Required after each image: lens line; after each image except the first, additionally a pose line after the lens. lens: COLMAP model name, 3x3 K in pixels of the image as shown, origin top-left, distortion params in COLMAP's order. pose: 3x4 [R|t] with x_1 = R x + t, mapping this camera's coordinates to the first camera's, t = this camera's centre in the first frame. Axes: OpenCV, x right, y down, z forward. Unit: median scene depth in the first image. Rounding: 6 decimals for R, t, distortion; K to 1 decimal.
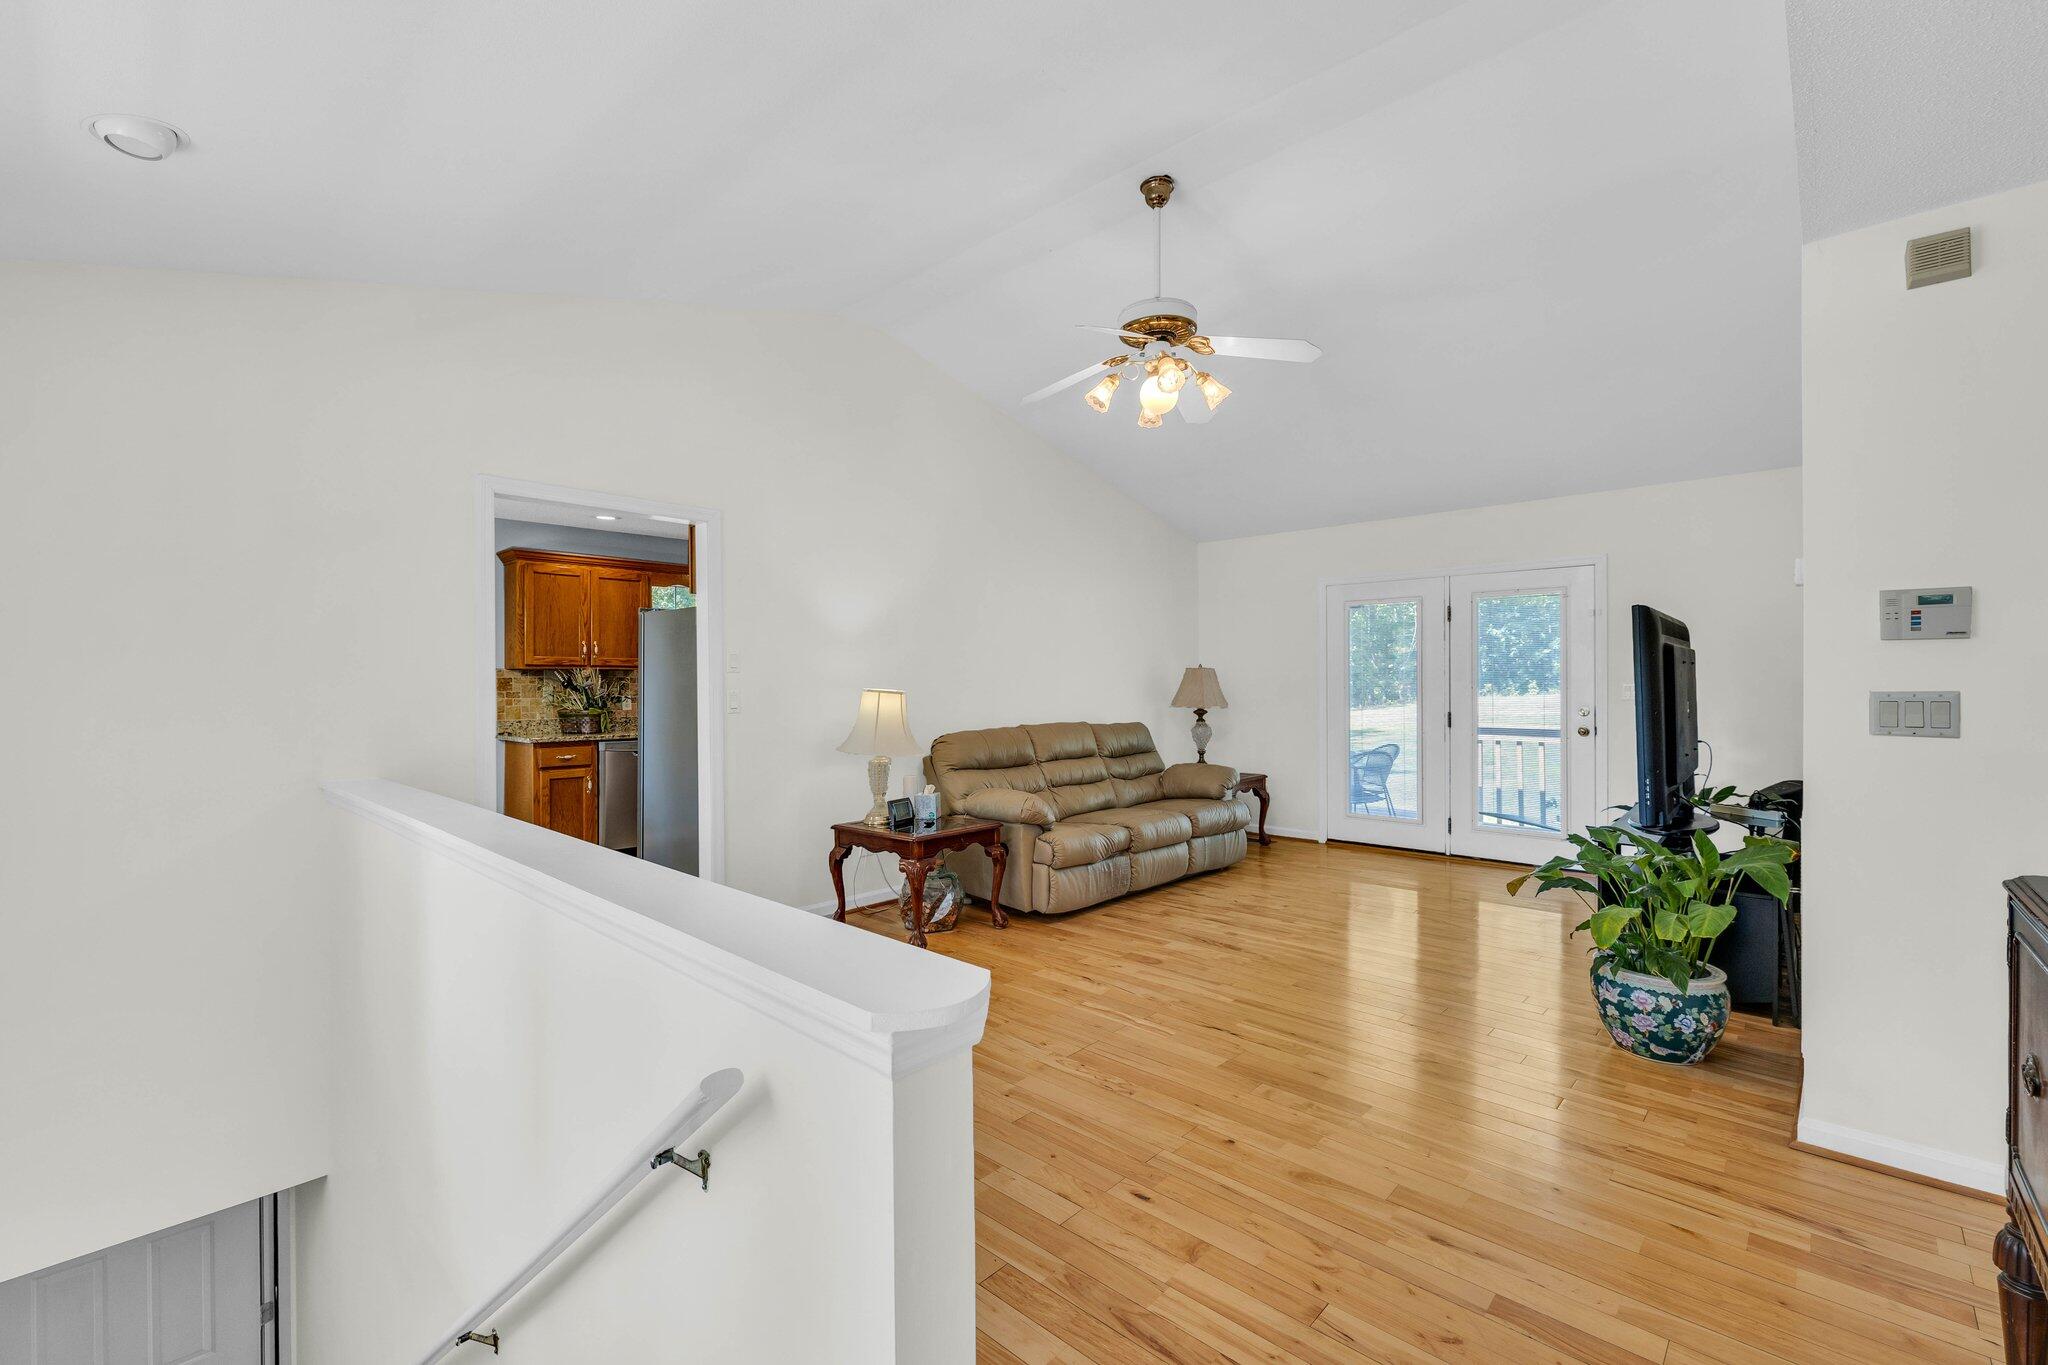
lens RADIAL K [[879.7, 0, 1031.5], [0, 879.7, 679.5], [0, 0, 1]] dist [-0.002595, 0.000417]
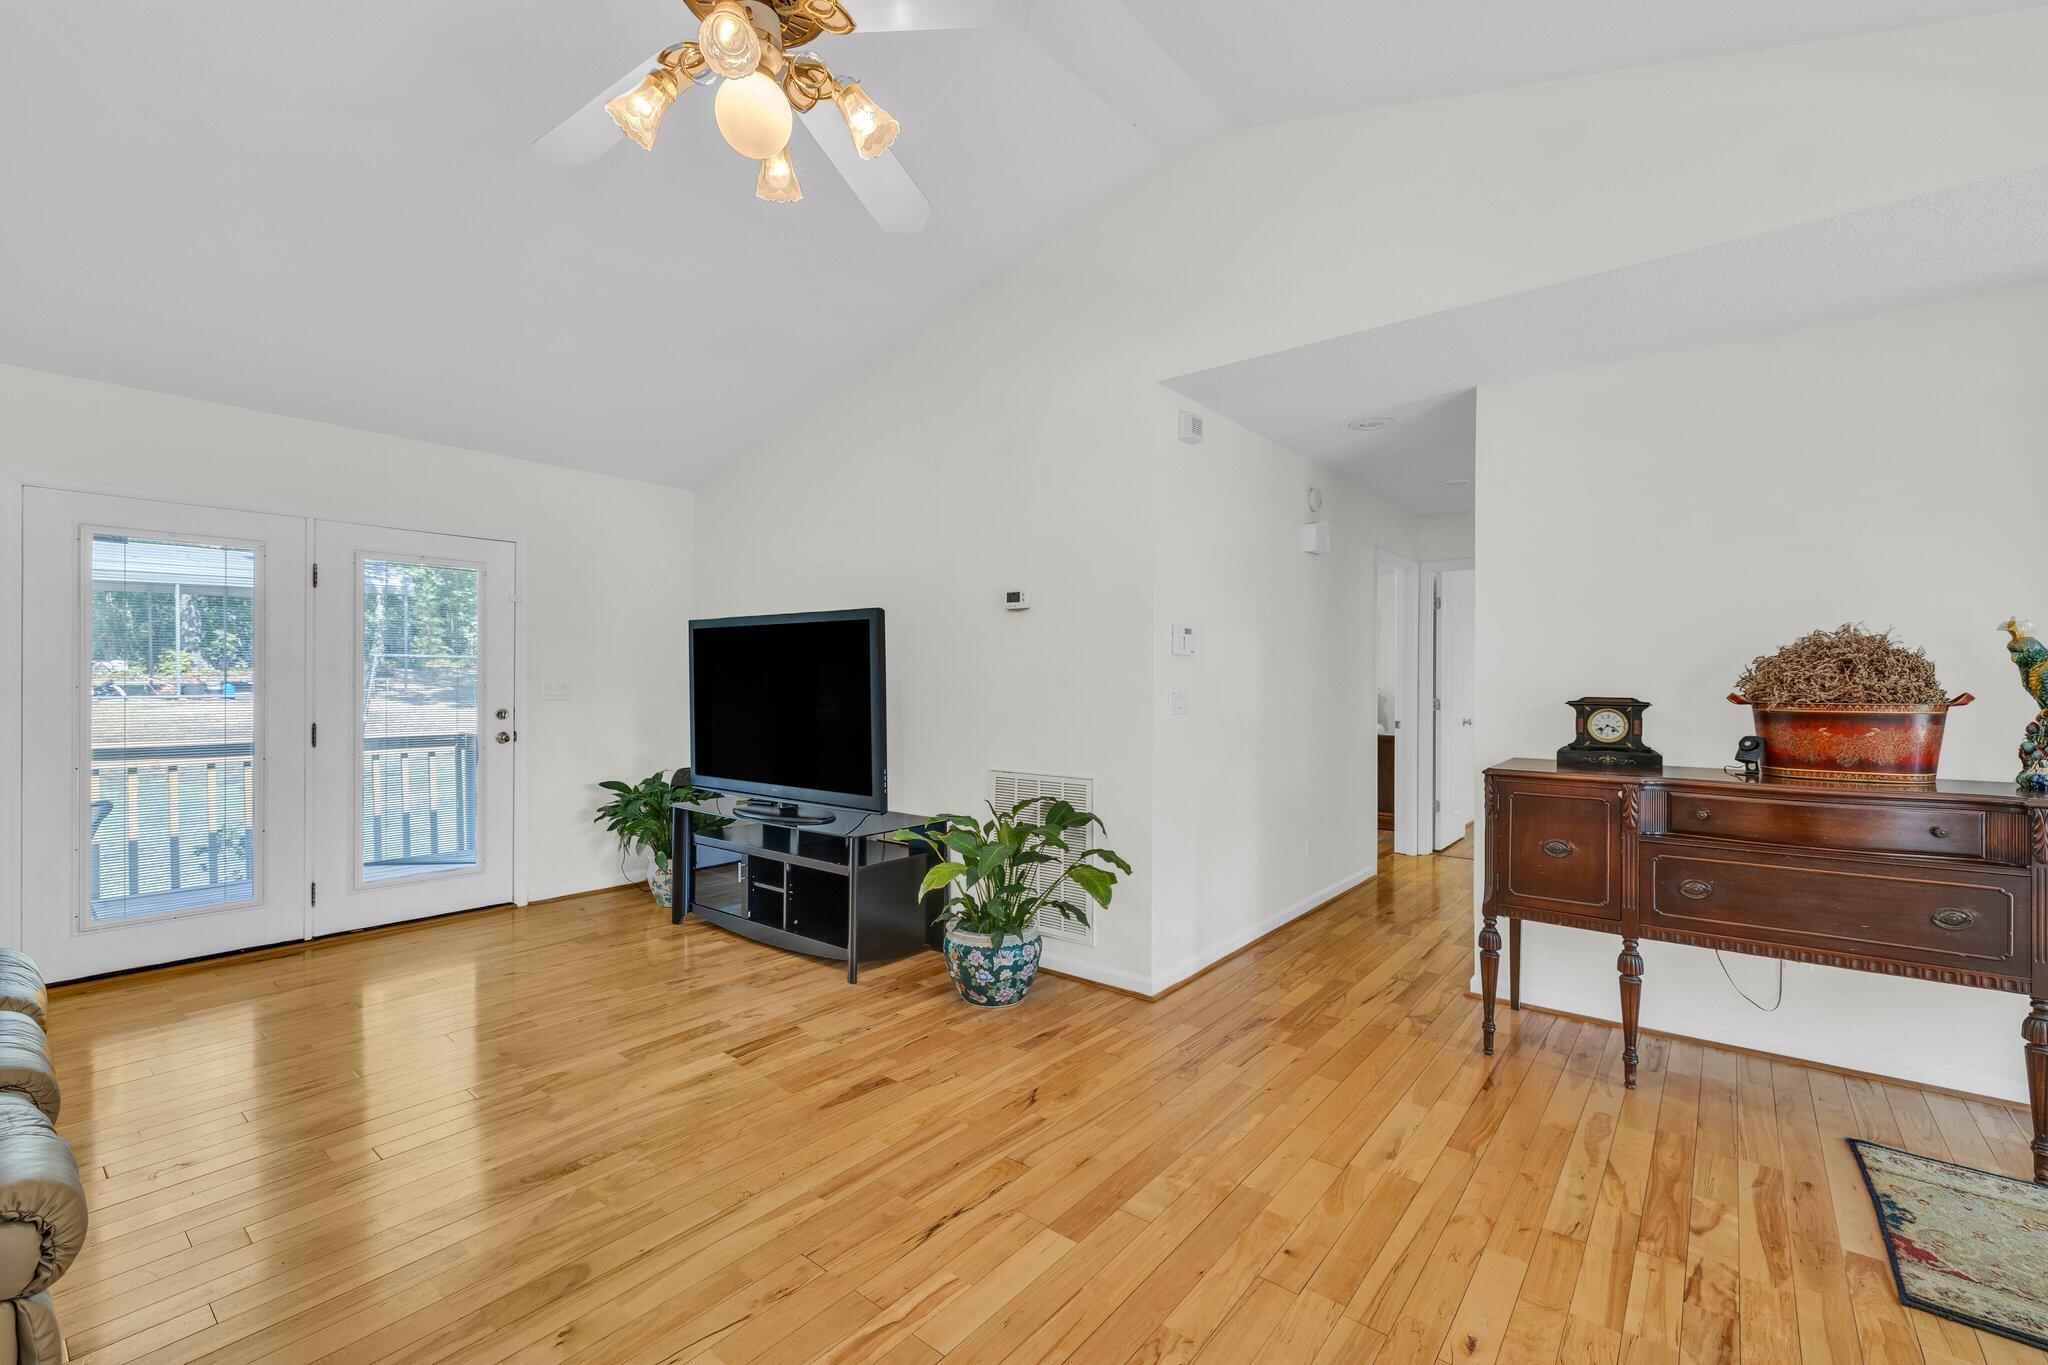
lens RADIAL K [[879.7, 0, 1030.3], [0, 879.7, 683.4], [0, 0, 1]] dist [-0.002595, 0.000417]
pose [[-0.072515, 0.001007, 0.997367, -0.211128], [-0.005003, 0.999987, -0.001373, 0.006460], [-0.997355, -0.005089, -0.072509, 0.500353]]
